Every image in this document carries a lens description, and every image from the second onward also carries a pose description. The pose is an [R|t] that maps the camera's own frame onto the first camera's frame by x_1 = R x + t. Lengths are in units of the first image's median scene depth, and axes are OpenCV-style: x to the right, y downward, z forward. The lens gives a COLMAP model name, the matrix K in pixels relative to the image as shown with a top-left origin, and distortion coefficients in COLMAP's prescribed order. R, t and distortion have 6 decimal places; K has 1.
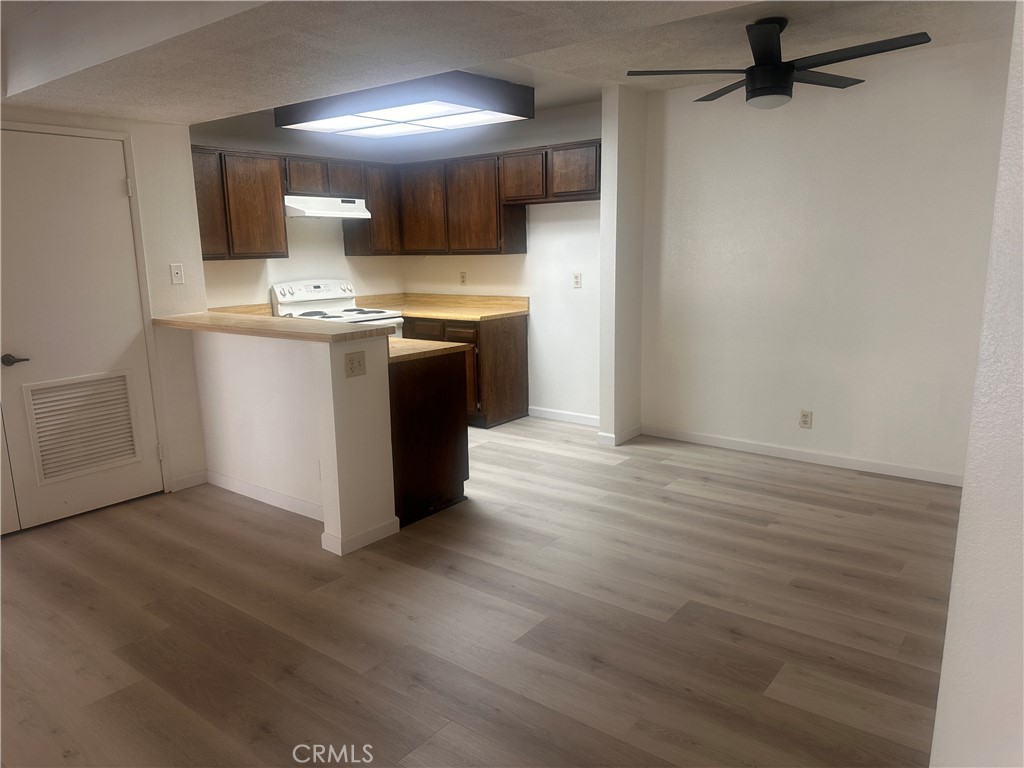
lens RADIAL K [[718.9, 0, 512.0], [0, 718.9, 384.0], [0, 0, 1]] dist [0.159391, -0.291512]
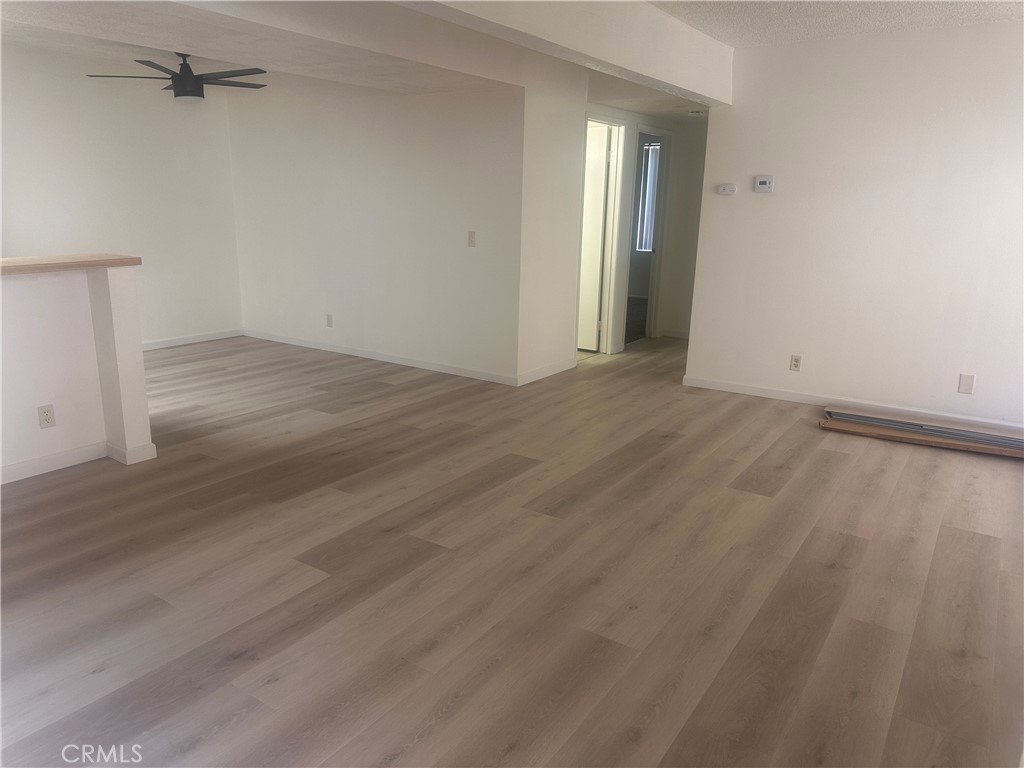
lens RADIAL K [[718.9, 0, 512.0], [0, 718.9, 384.0], [0, 0, 1]] dist [0.159391, -0.291512]
pose [[-0.058468, -0.224596, 0.972696, -1.386512], [0.176300, 0.956725, 0.231506, -0.040568], [-0.982599, 0.185022, -0.016342, 0.466723]]
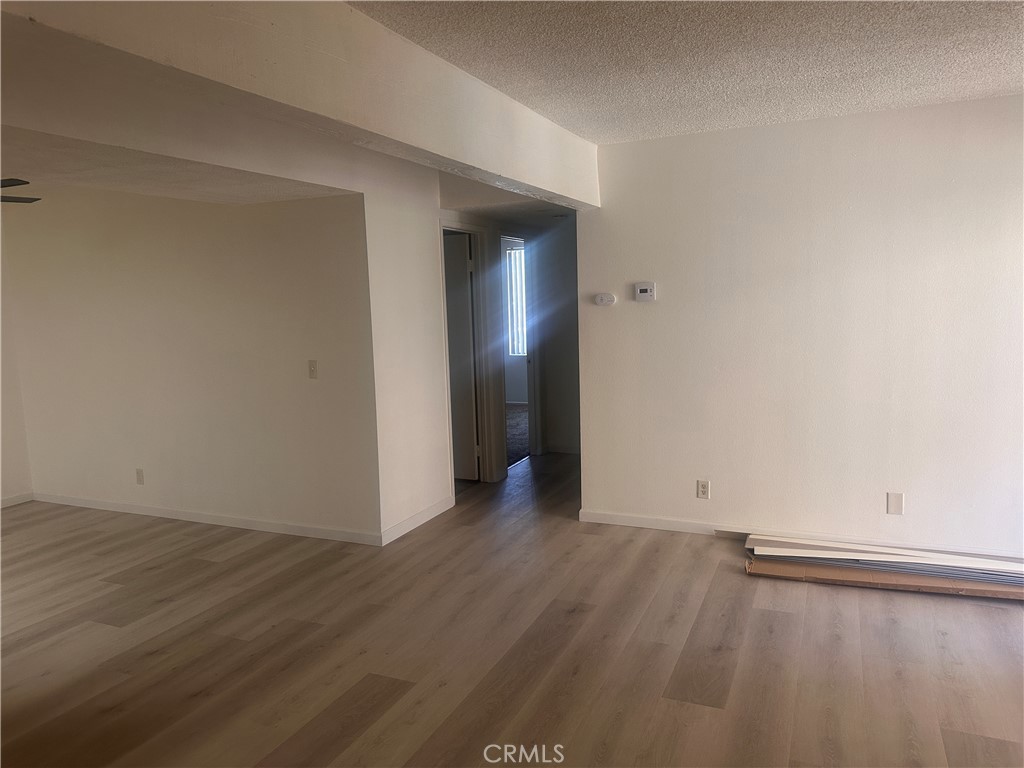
lens RADIAL K [[723.3, 0, 512.0], [0, 723.3, 384.0], [0, 0, 1]] dist [0.078075, -0.103585]
pose [[-0.233109, -0.087775, 0.968481, -1.105251], [0.224797, 0.964079, 0.141483, -0.073221], [-0.946111, 0.250693, -0.205004, 0.401713]]
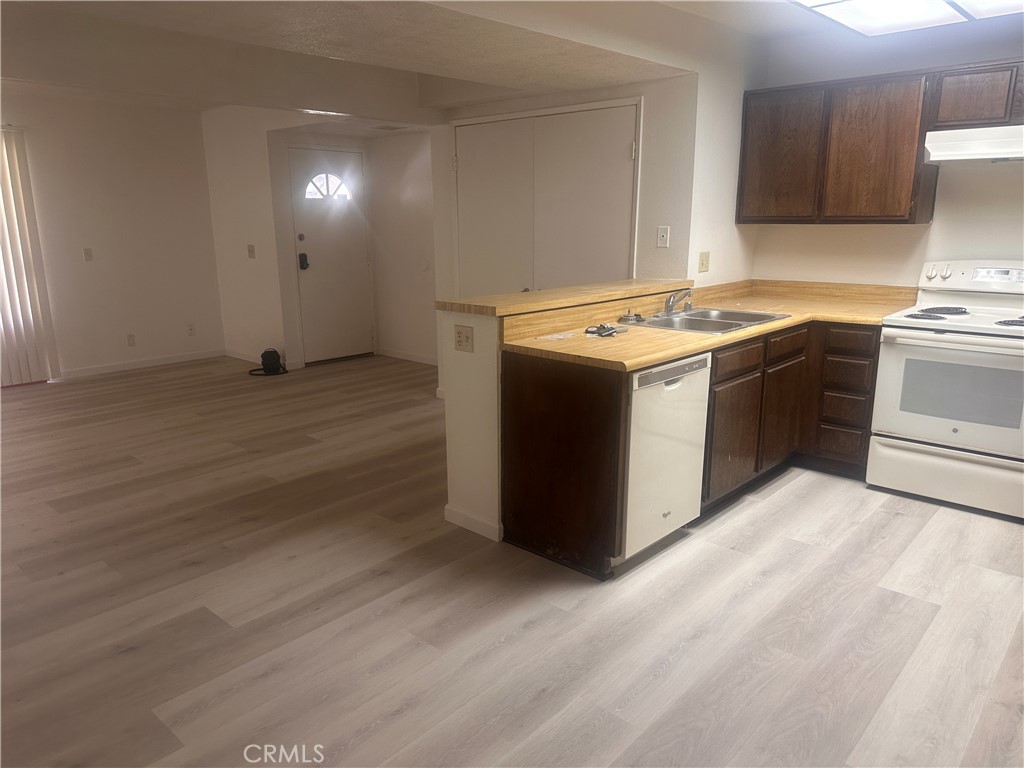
lens RADIAL K [[723.3, 0, 512.0], [0, 723.3, 384.0], [0, 0, 1]] dist [0.078075, -0.103585]
pose [[-0.075978, 0.246546, -0.966148, 0.705229], [-0.183380, 0.948967, 0.256582, -0.225278], [0.980102, 0.196666, -0.026889, 1.110328]]
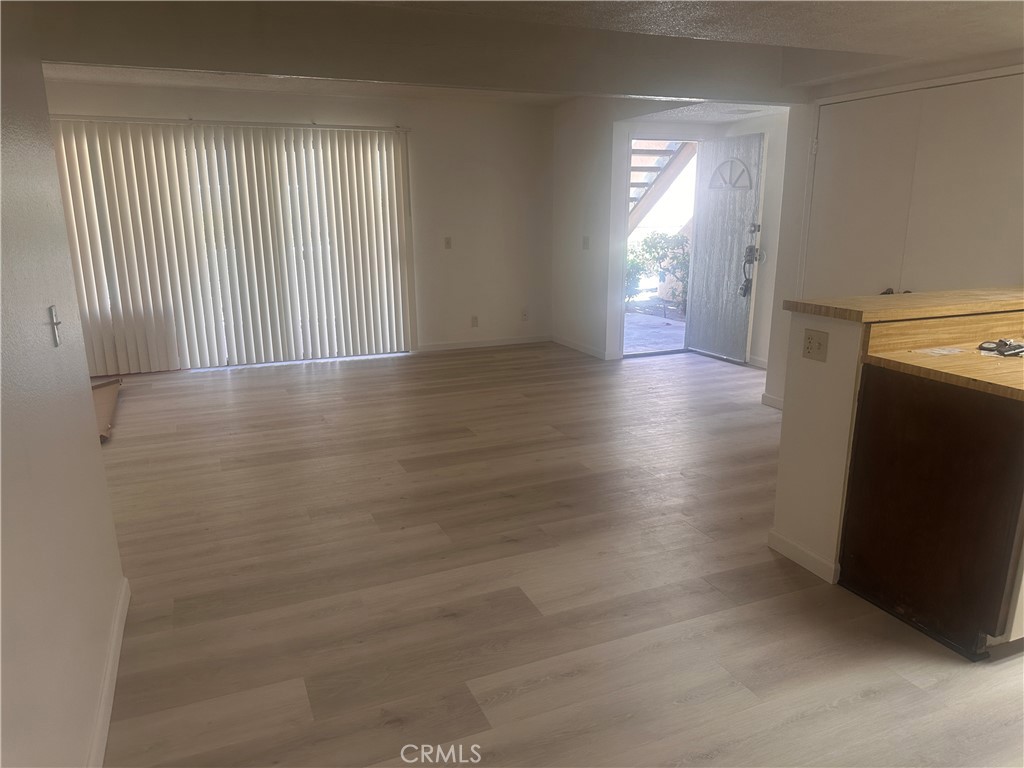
lens RADIAL K [[723.3, 0, 512.0], [0, 723.3, 384.0], [0, 0, 1]] dist [0.078075, -0.103585]
pose [[-0.483990, 0.227755, -0.844915, 0.659287], [-0.151618, 0.929107, 0.337301, -0.214338], [0.861839, 0.291355, -0.415147, 1.073234]]
